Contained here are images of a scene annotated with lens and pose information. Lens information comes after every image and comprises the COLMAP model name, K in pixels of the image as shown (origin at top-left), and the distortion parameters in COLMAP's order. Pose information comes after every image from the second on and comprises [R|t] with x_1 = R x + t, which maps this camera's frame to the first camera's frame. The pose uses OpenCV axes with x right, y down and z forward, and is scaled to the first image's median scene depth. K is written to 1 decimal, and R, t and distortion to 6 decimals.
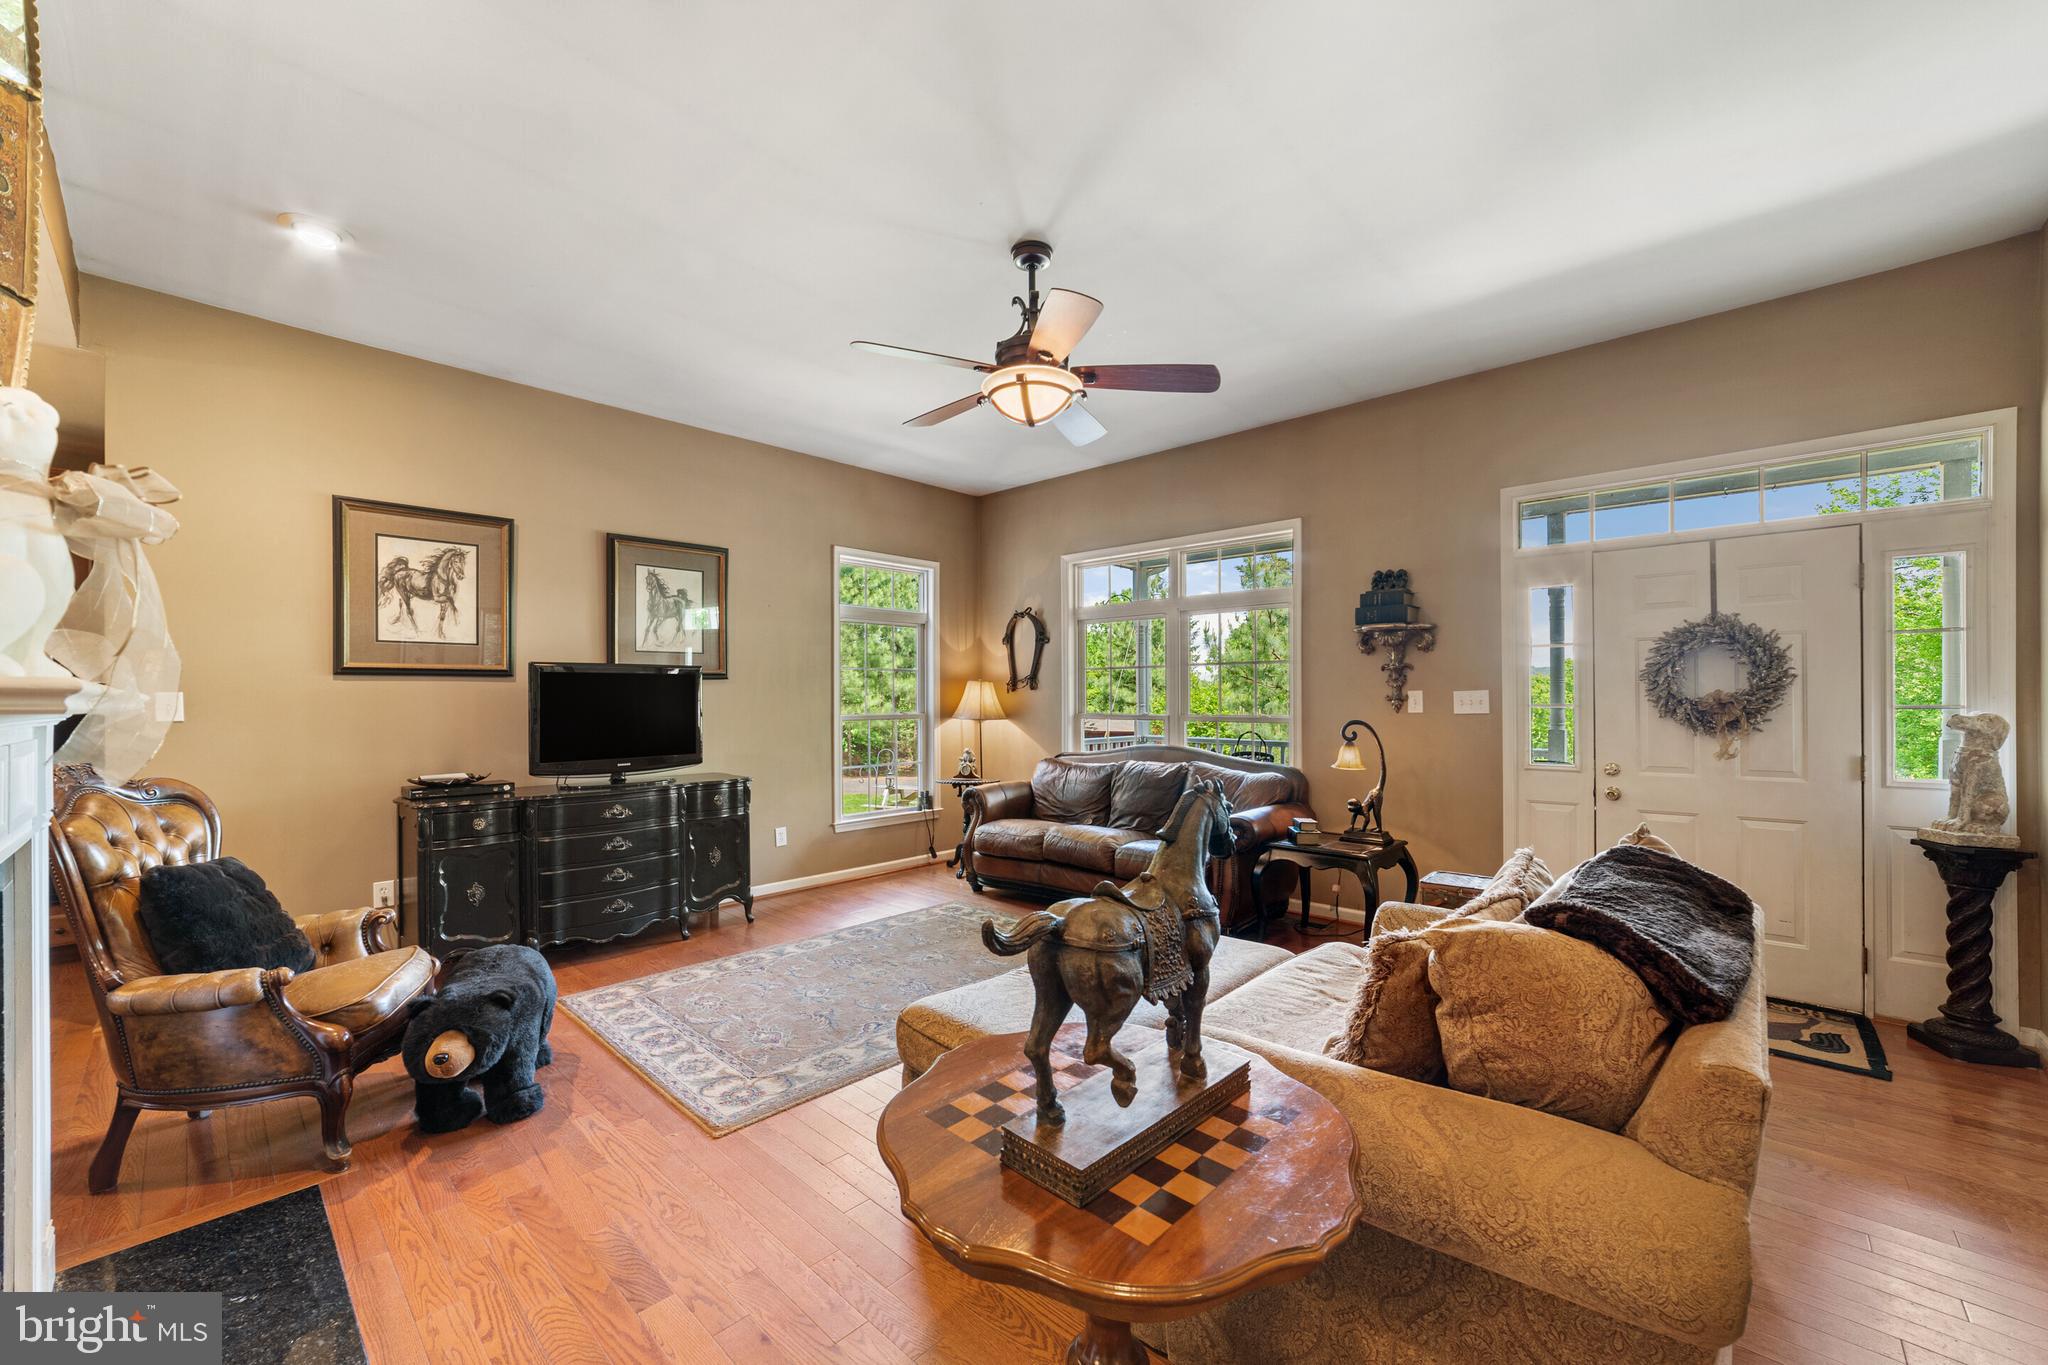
lens RADIAL K [[811.5, 0, 1024.0], [0, 811.5, 682.5], [0, 0, 1]] dist [-0.000162, 0.000001]
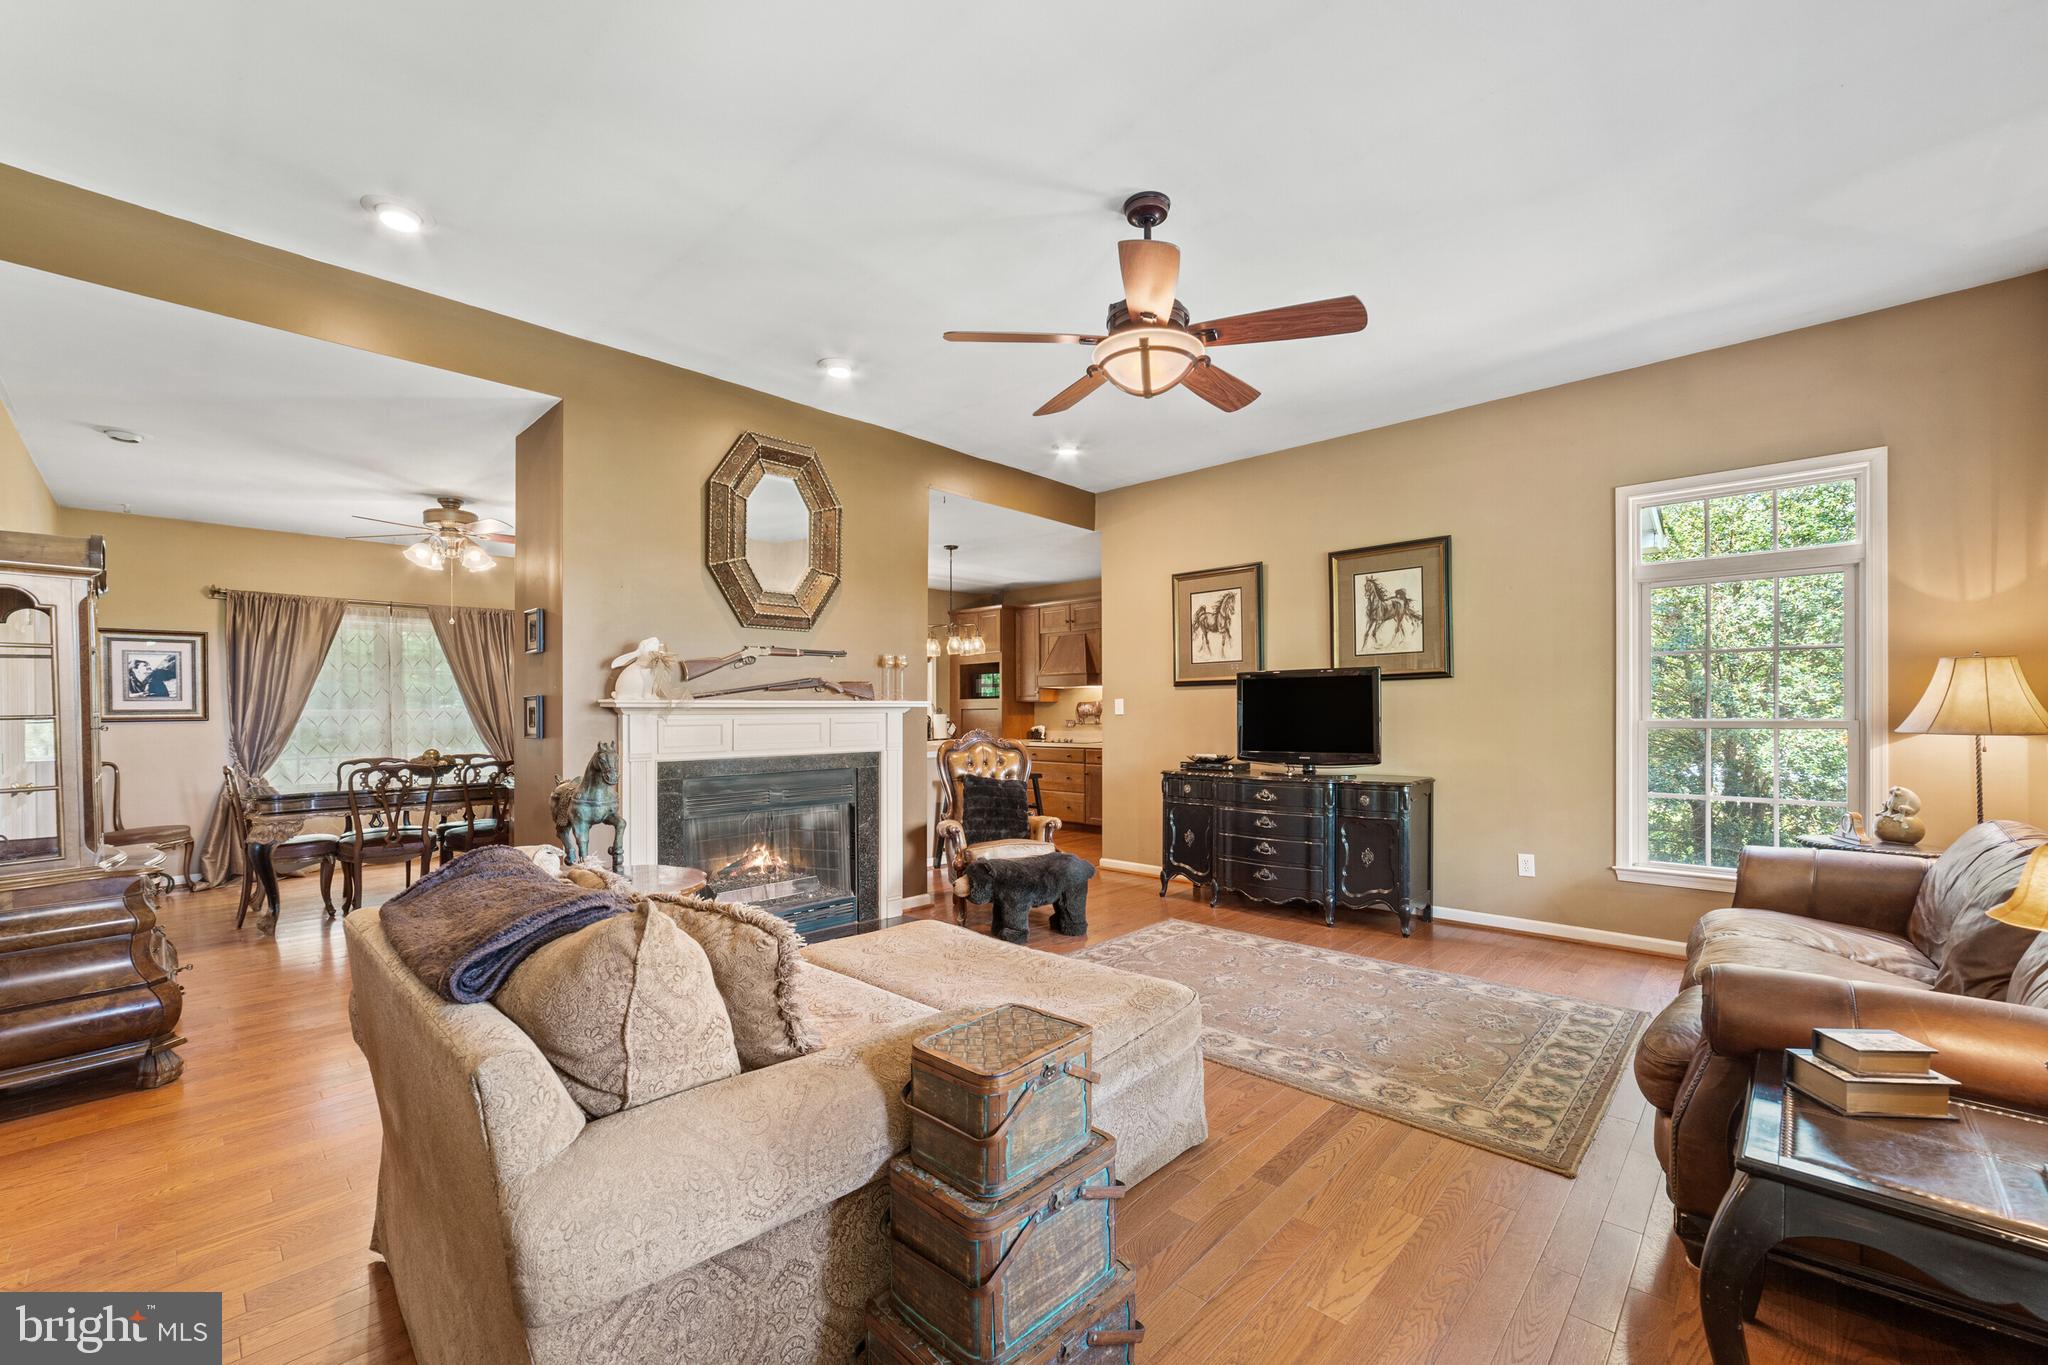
lens RADIAL K [[815.1, 0, 1048.7], [0, 815.1, 703.0], [0, 0, 1]] dist [-0.000845, -0.000082]
pose [[0.024957, -0.006339, -0.999668, 0.693362], [0.024369, 0.999687, -0.005730, 0.023702], [0.999391, -0.024218, 0.025104, 0.662871]]
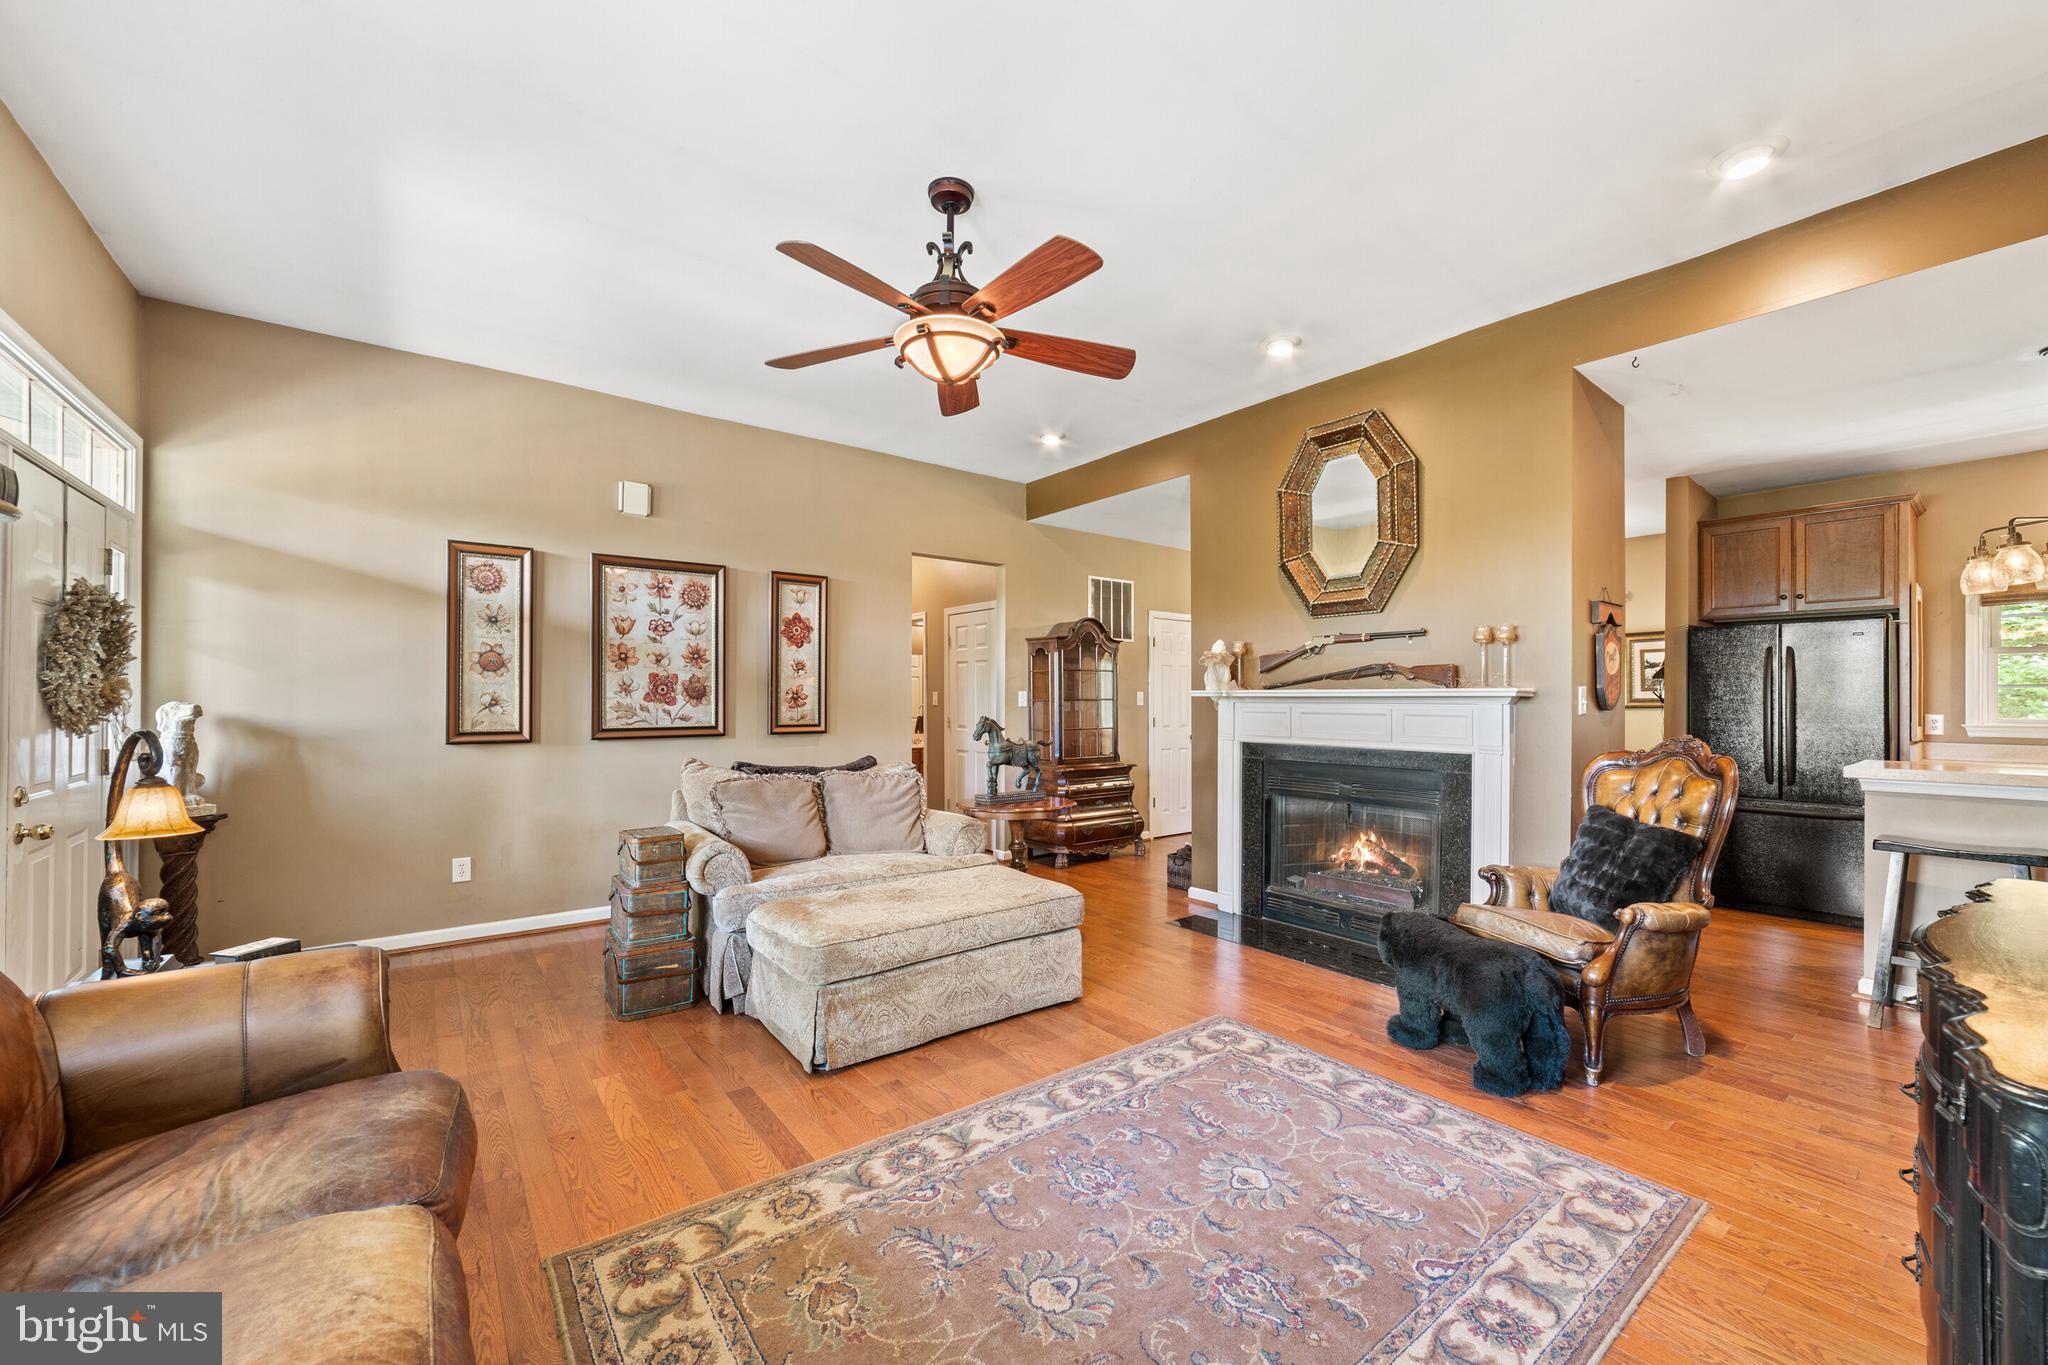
lens RADIAL K [[815.1, 0, 1048.7], [0, 815.1, 703.0], [0, 0, 1]] dist [-0.000845, -0.000082]
pose [[-0.990645, 0.002393, 0.136446, -0.168367], [0.000664, 0.999919, -0.012719, 0.035571], [-0.136465, -0.012510, -0.990566, 1.421293]]
